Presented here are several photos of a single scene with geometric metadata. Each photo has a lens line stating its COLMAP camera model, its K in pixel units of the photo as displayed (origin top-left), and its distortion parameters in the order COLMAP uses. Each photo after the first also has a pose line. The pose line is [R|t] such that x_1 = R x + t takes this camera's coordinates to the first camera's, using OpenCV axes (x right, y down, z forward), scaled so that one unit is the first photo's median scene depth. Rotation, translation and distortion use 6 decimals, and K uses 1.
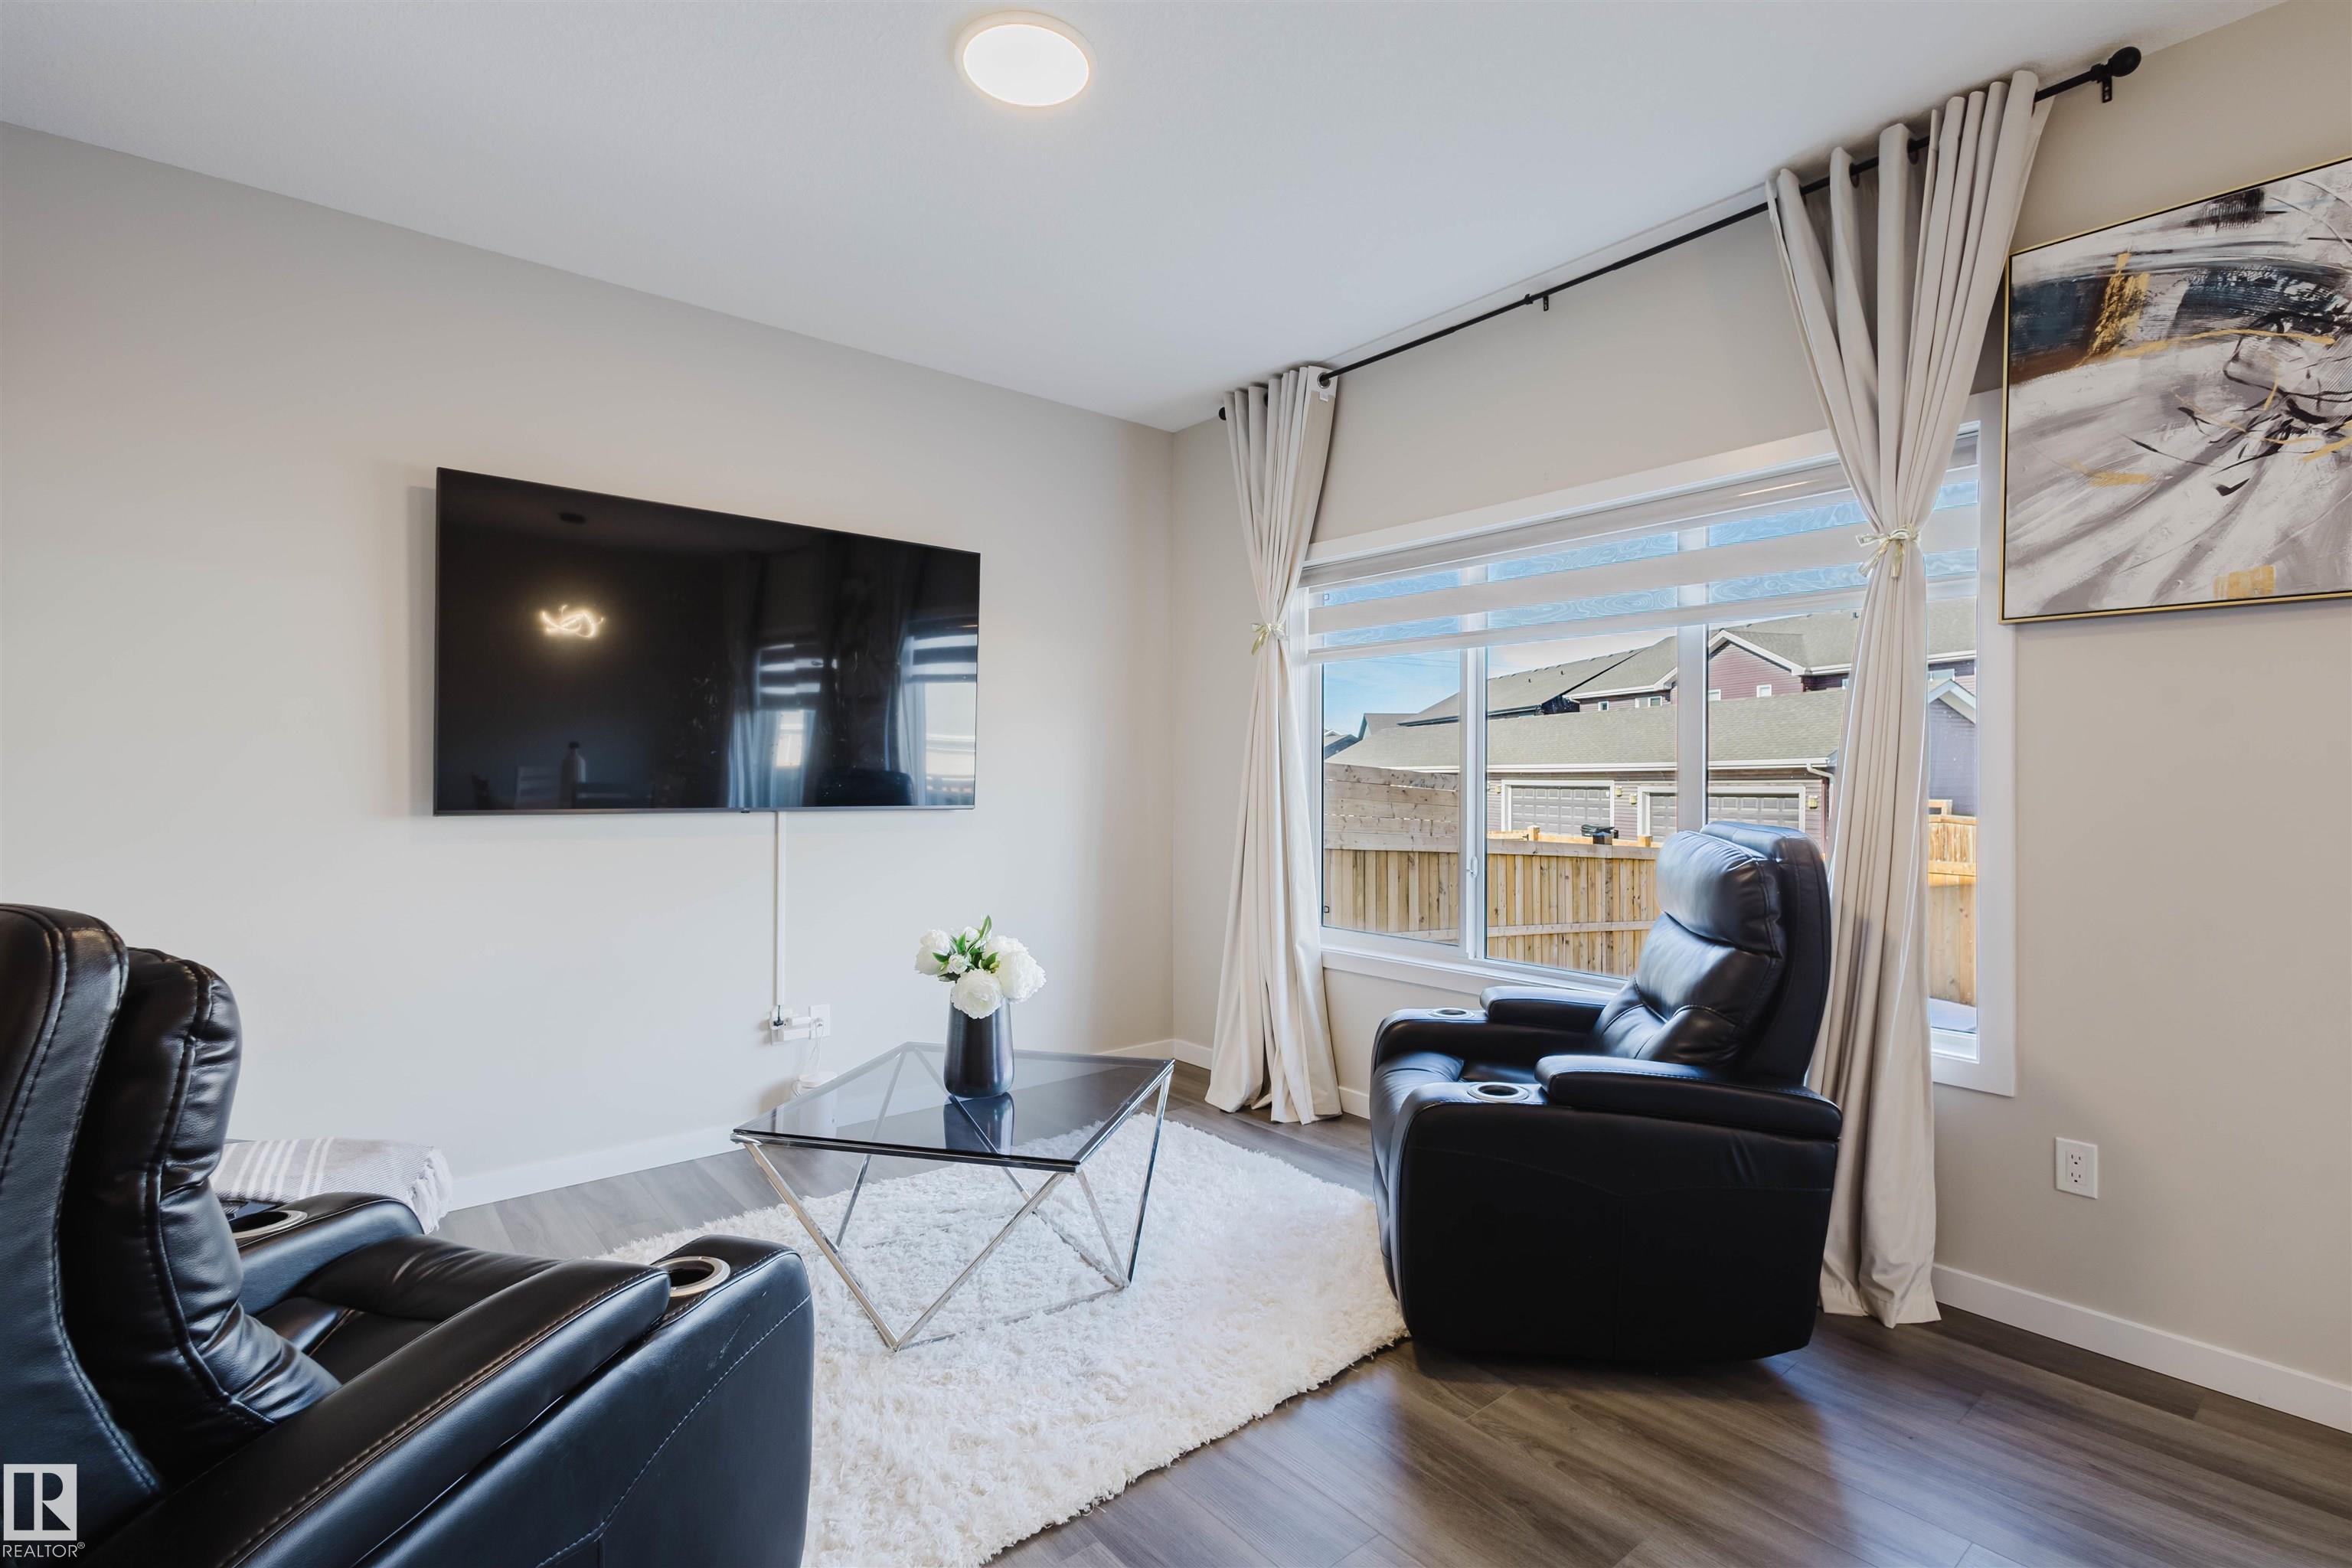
lens RADIAL K [[1080.8, 0, 1164.4], [0, 1080.8, 781.8], [0, 0, 1]] dist [0.013198, -0.006235]
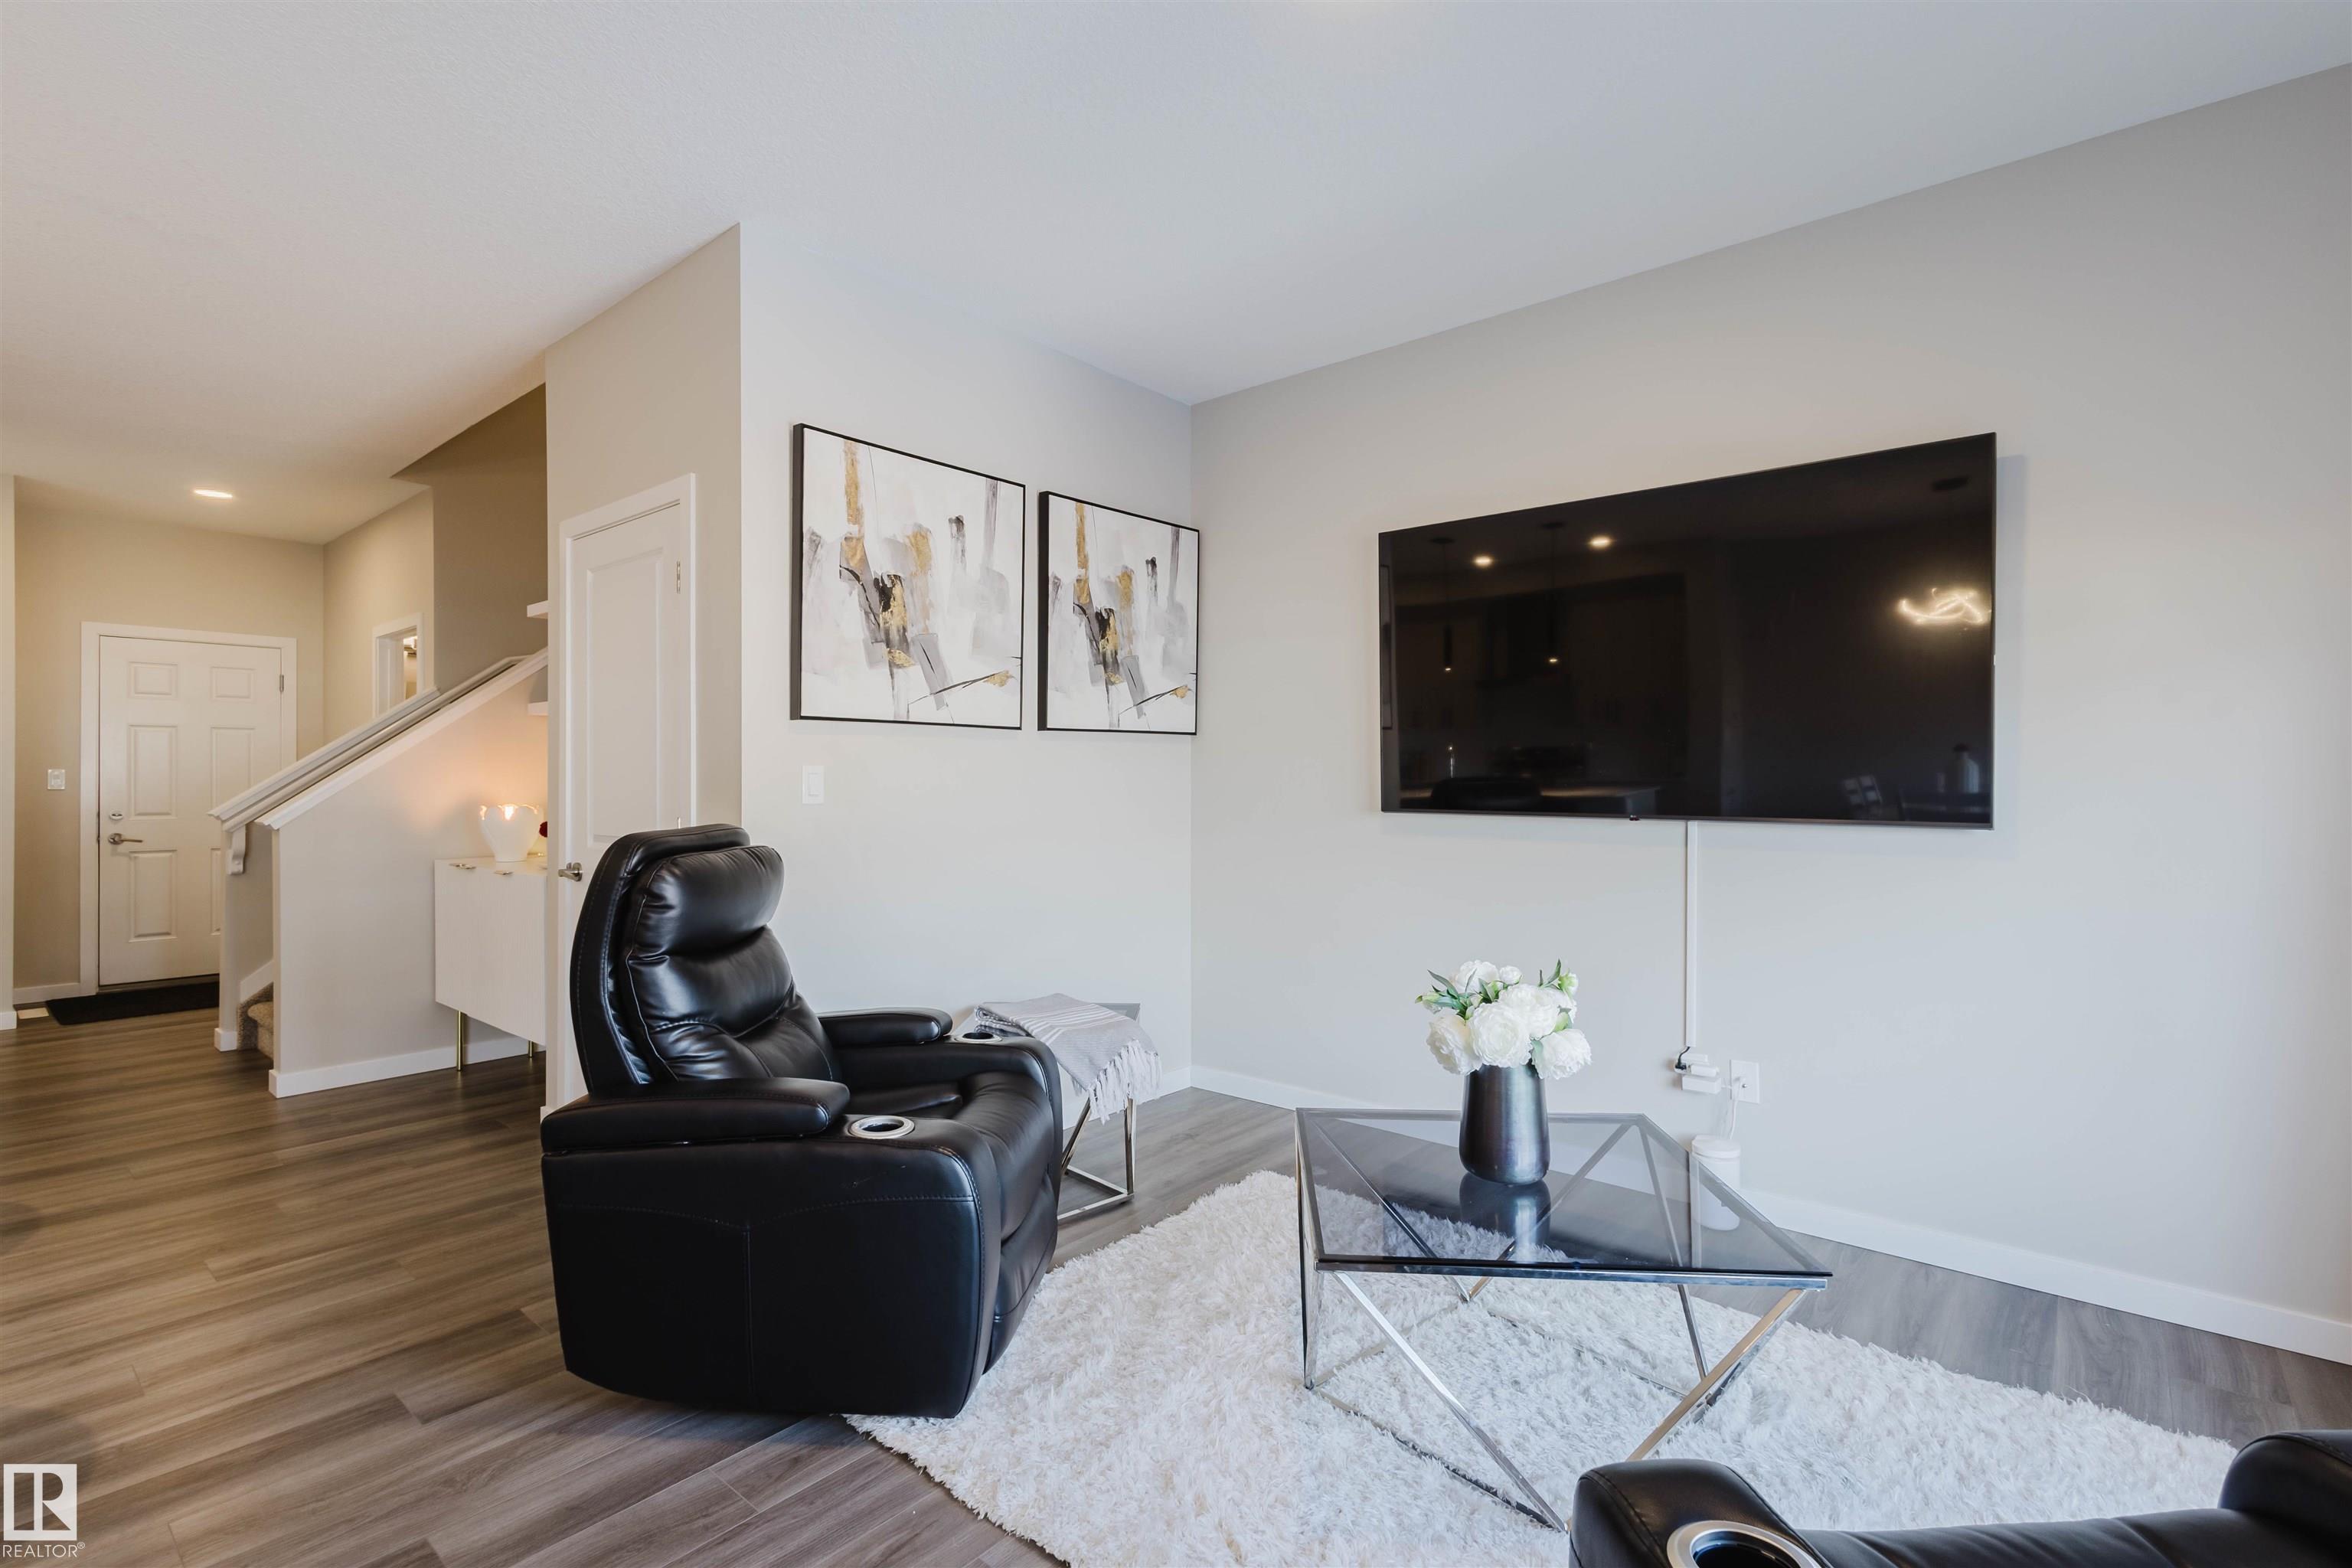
lens RADIAL K [[1080.8, 0, 1173.1], [0, 1080.8, 782.9], [0, 0, 1]] dist [0.013198, -0.006235]
pose [[0.190529, 0.001072, -0.981681, 0.371995], [-0.006817, 0.999977, -0.000231, 0.000806], [0.981658, 0.006736, 0.190532, 0.399708]]
